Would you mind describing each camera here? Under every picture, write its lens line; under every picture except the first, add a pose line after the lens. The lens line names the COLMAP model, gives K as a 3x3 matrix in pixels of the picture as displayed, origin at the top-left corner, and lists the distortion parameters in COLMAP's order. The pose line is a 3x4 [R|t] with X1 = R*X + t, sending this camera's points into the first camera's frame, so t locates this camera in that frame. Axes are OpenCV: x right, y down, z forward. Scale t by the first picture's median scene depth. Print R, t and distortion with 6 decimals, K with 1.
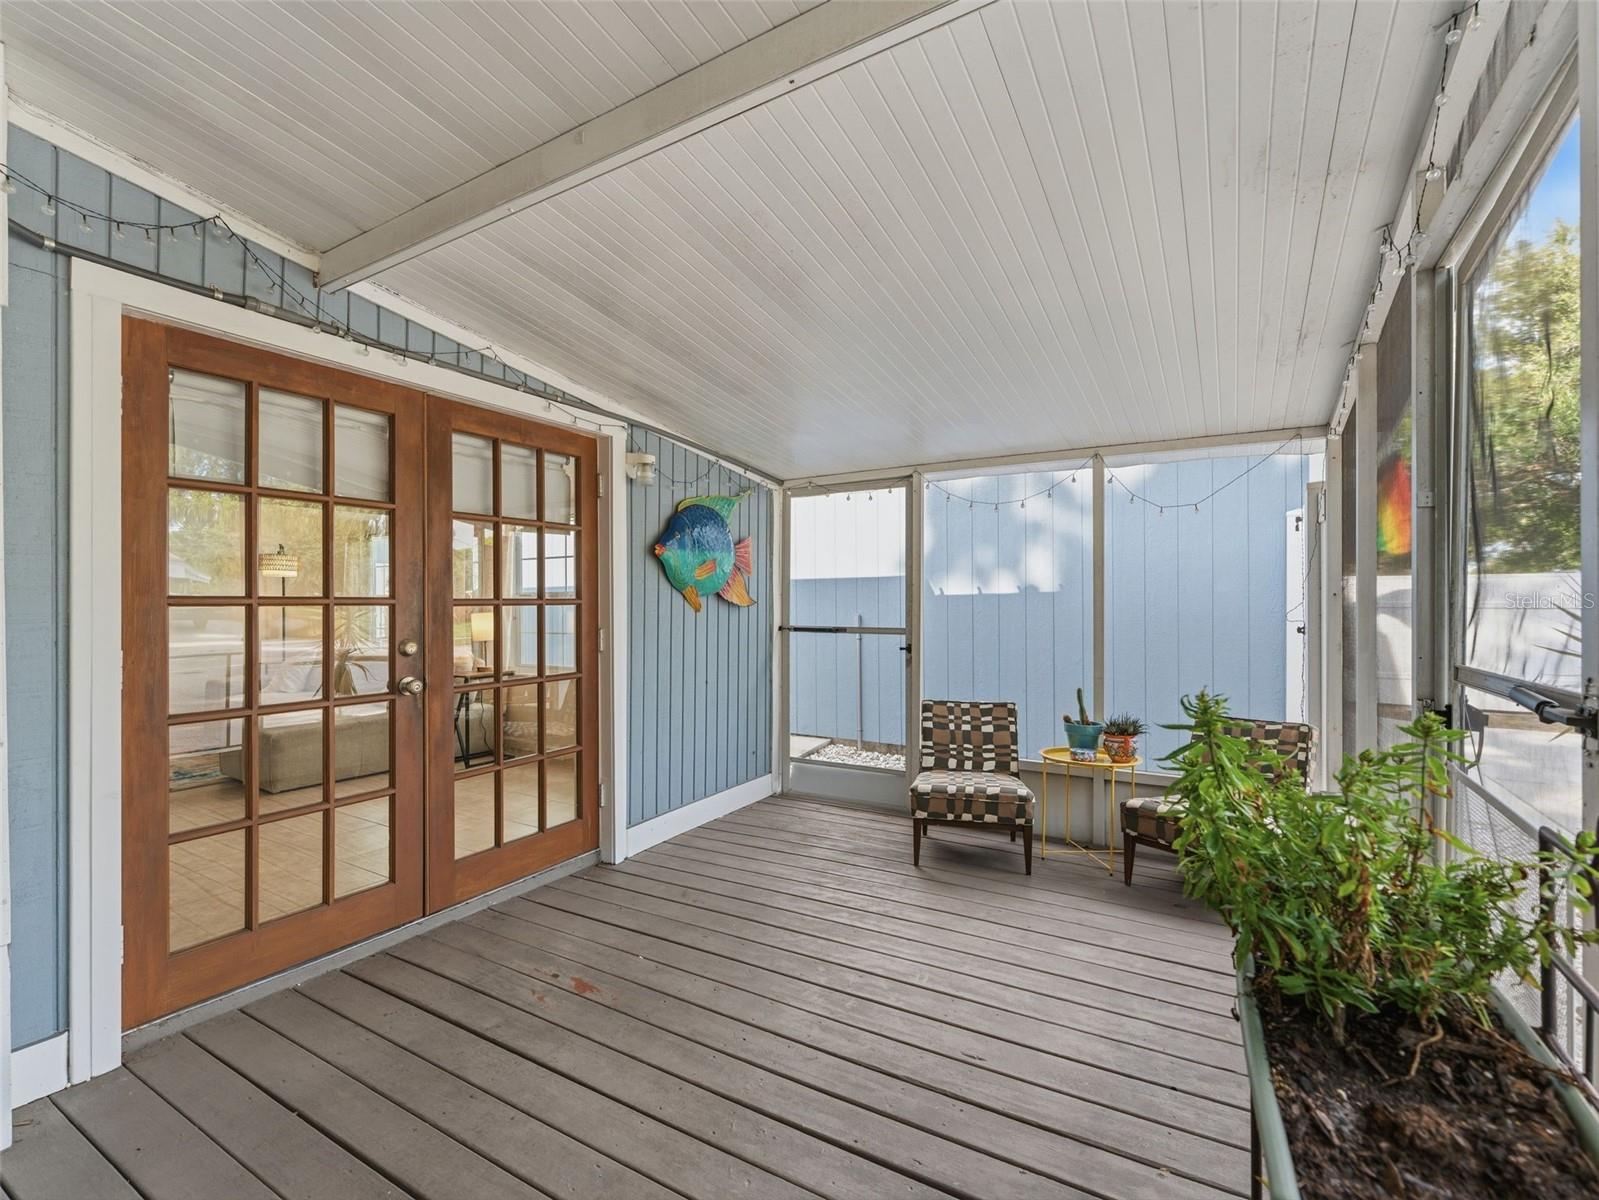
lens RADIAL K [[721.0, 0, 799.0], [0, 721.0, 606.8], [0, 0, 1]] dist [0.002414, -0.001098]
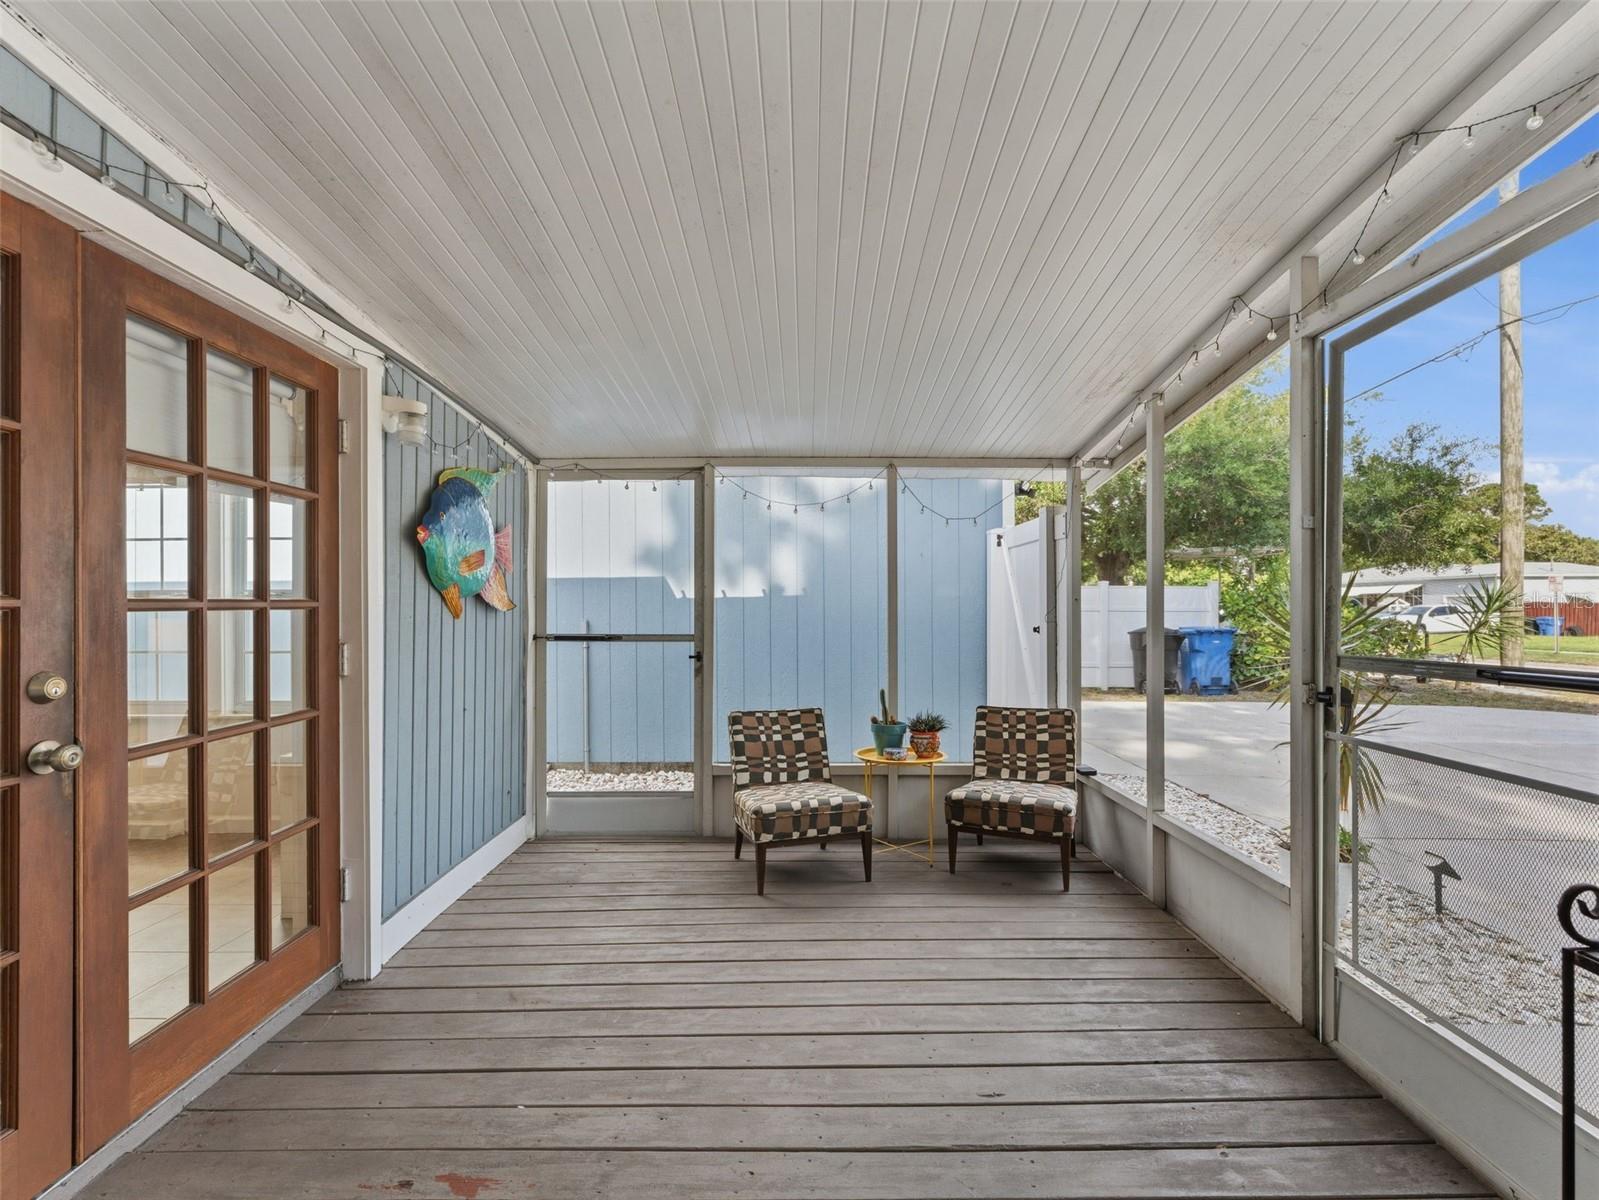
lens RADIAL K [[721.0, 0, 799.0], [0, 721.0, 606.8], [0, 0, 1]] dist [0.002414, -0.001098]
pose [[0.862244, 0.000063, 0.506492, -0.249536], [0.003152, 0.999980, -0.005492, 0.000304], [-0.506483, 0.006332, 0.862227, 0.182199]]
